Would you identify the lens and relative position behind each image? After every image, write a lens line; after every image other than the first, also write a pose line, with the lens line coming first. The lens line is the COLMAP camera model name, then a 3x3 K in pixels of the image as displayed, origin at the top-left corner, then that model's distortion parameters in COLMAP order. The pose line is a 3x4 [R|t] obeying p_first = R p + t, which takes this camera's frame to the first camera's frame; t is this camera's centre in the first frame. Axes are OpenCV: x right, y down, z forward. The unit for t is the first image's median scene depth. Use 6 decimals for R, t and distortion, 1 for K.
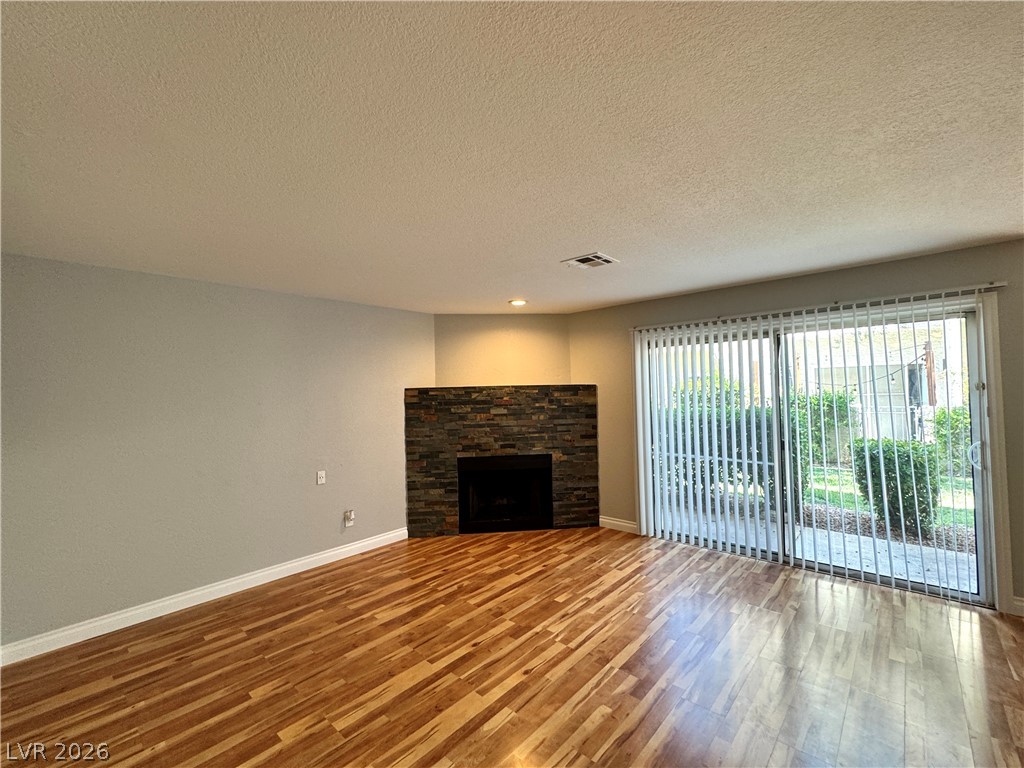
lens RADIAL K [[435.8, 0, 512.0], [0, 435.8, 384.0], [0, 0, 1]] dist [-0.003663, 0.000507]
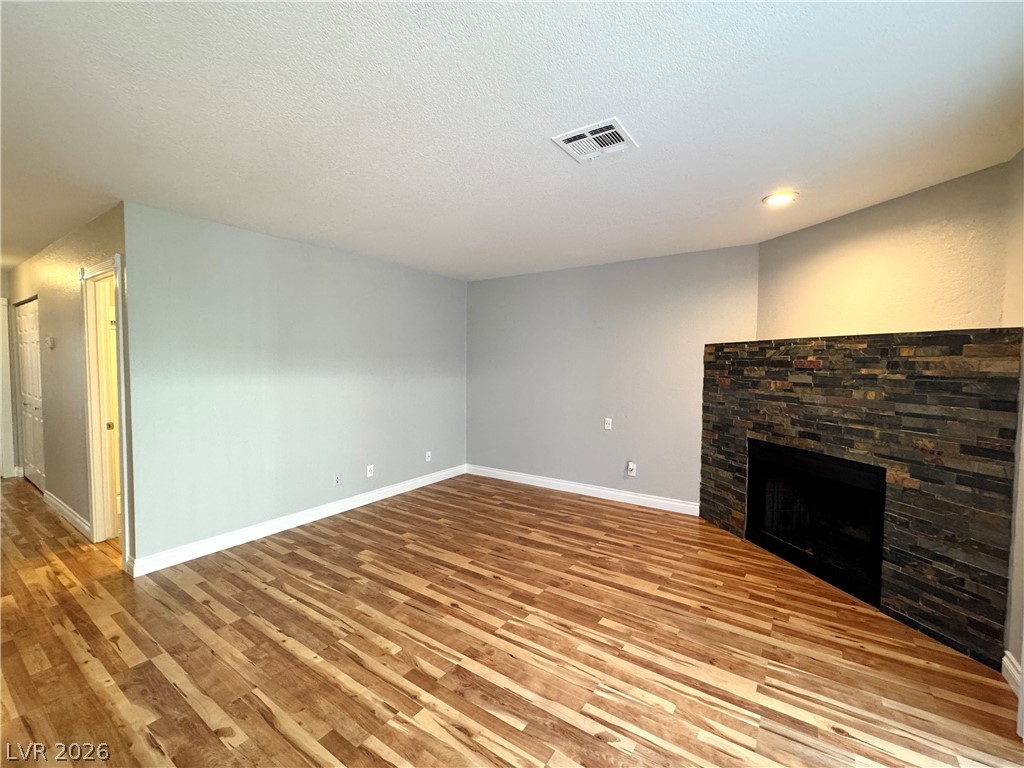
lens RADIAL K [[435.8, 0, 512.0], [0, 435.8, 384.0], [0, 0, 1]] dist [-0.003663, 0.000507]
pose [[0.132369, 0.074723, -0.988380, 0.548277], [0.010756, 0.996987, 0.076814, 0.018066], [0.991142, -0.020798, 0.131167, 0.514855]]
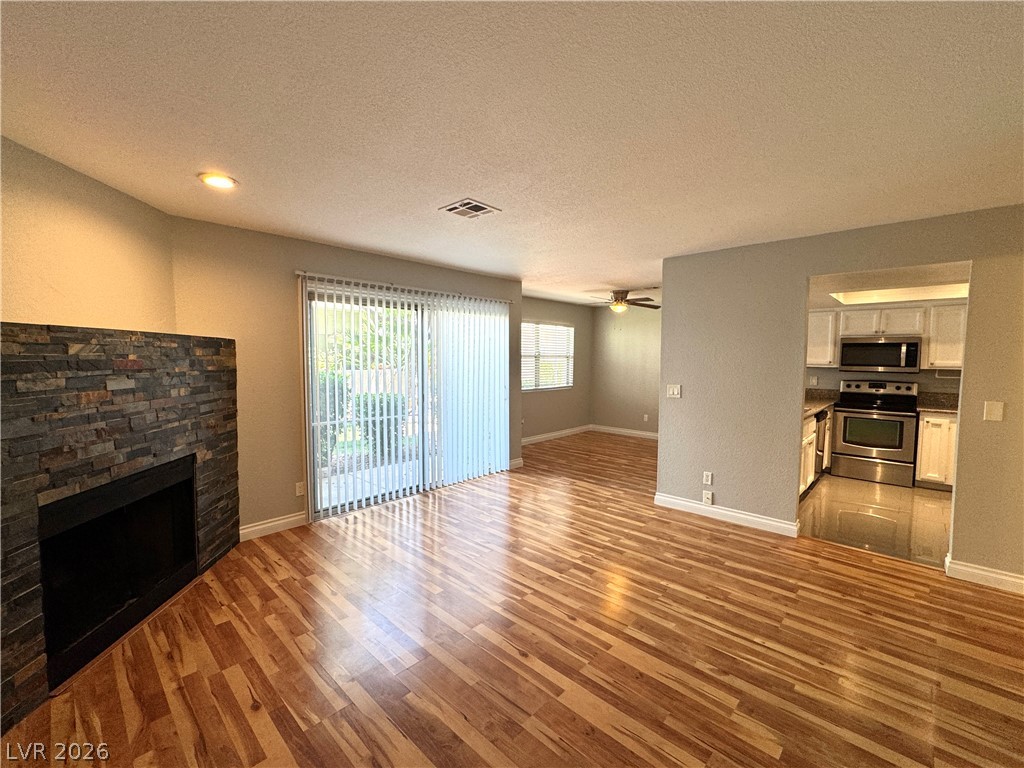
lens RADIAL K [[435.8, 0, 512.0], [0, 435.8, 384.0], [0, 0, 1]] dist [-0.003663, 0.000507]
pose [[0.020077, -0.040144, 0.998992, -0.502088], [-0.026836, 0.998812, 0.040676, 0.032897], [-0.999438, -0.027625, 0.018975, 0.580383]]
